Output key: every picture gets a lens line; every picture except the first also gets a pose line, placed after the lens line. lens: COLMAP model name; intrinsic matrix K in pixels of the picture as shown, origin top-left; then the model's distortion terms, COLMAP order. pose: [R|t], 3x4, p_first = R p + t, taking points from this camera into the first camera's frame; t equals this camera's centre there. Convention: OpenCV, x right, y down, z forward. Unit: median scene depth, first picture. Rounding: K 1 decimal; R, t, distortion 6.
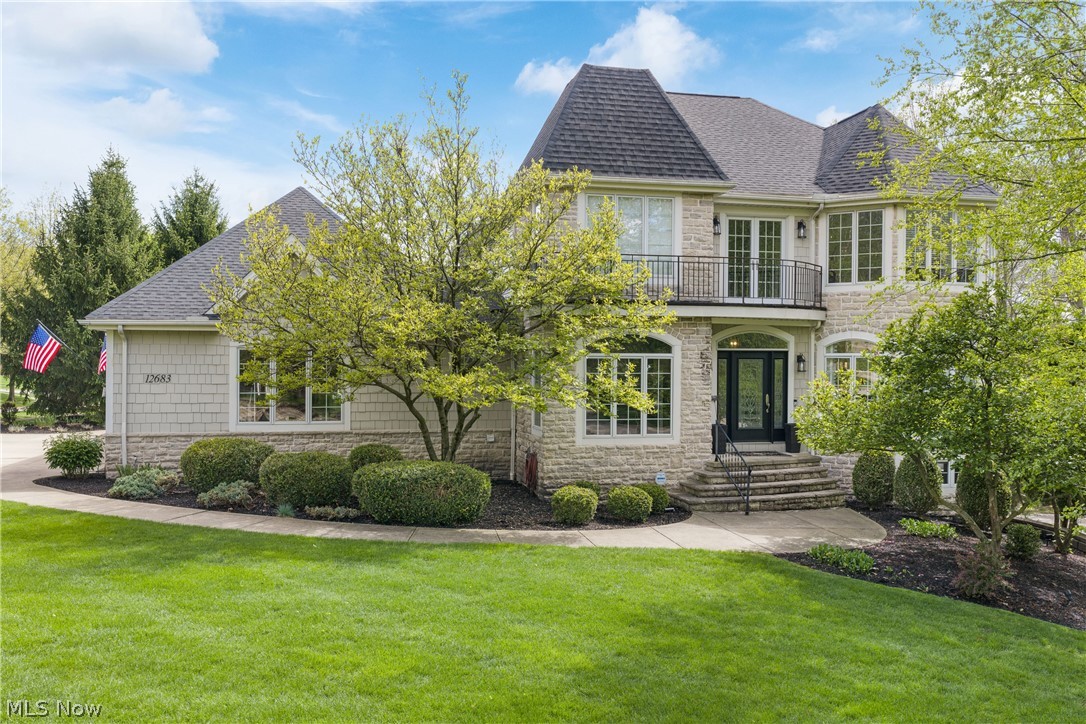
lens RADIAL K [[863.6, 0, 539.9], [0, 863.6, 368.6], [0, 0, 1]] dist [0.001790, -0.003962]
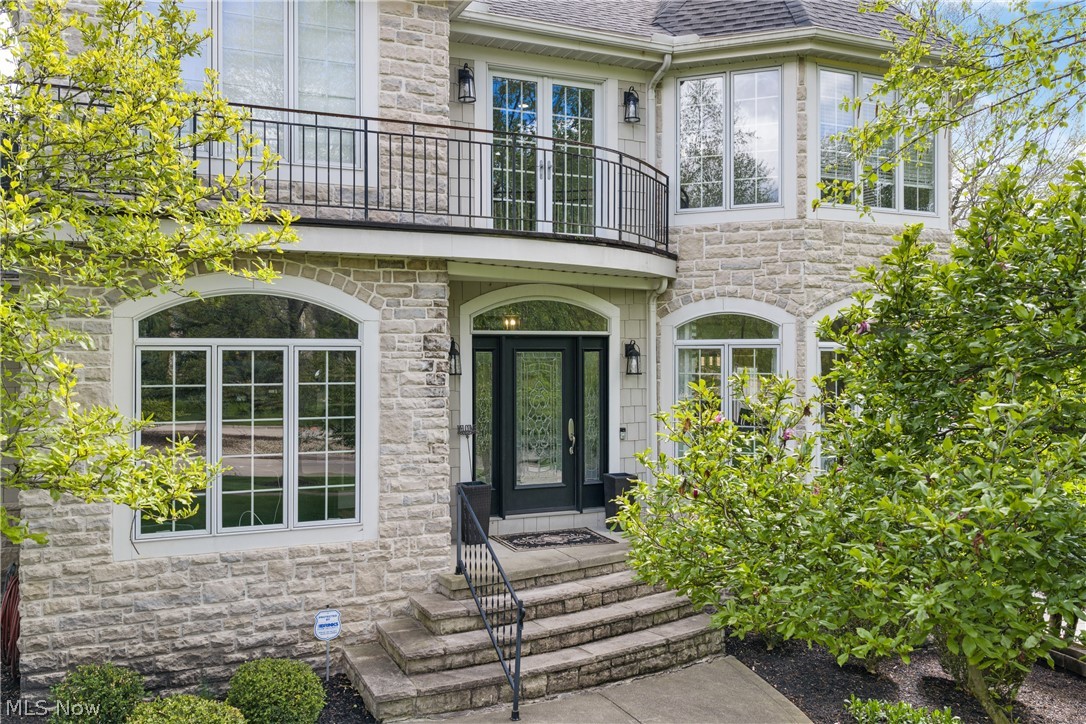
lens RADIAL K [[863.6, 0, 539.9], [0, 863.6, 368.6], [0, 0, 1]] dist [0.001790, -0.003962]
pose [[0.981357, -0.009781, 0.191947, 0.154296], [0.009551, 0.999952, 0.002123, -0.002054], [-0.191958, -0.000250, 0.981403, 0.522901]]
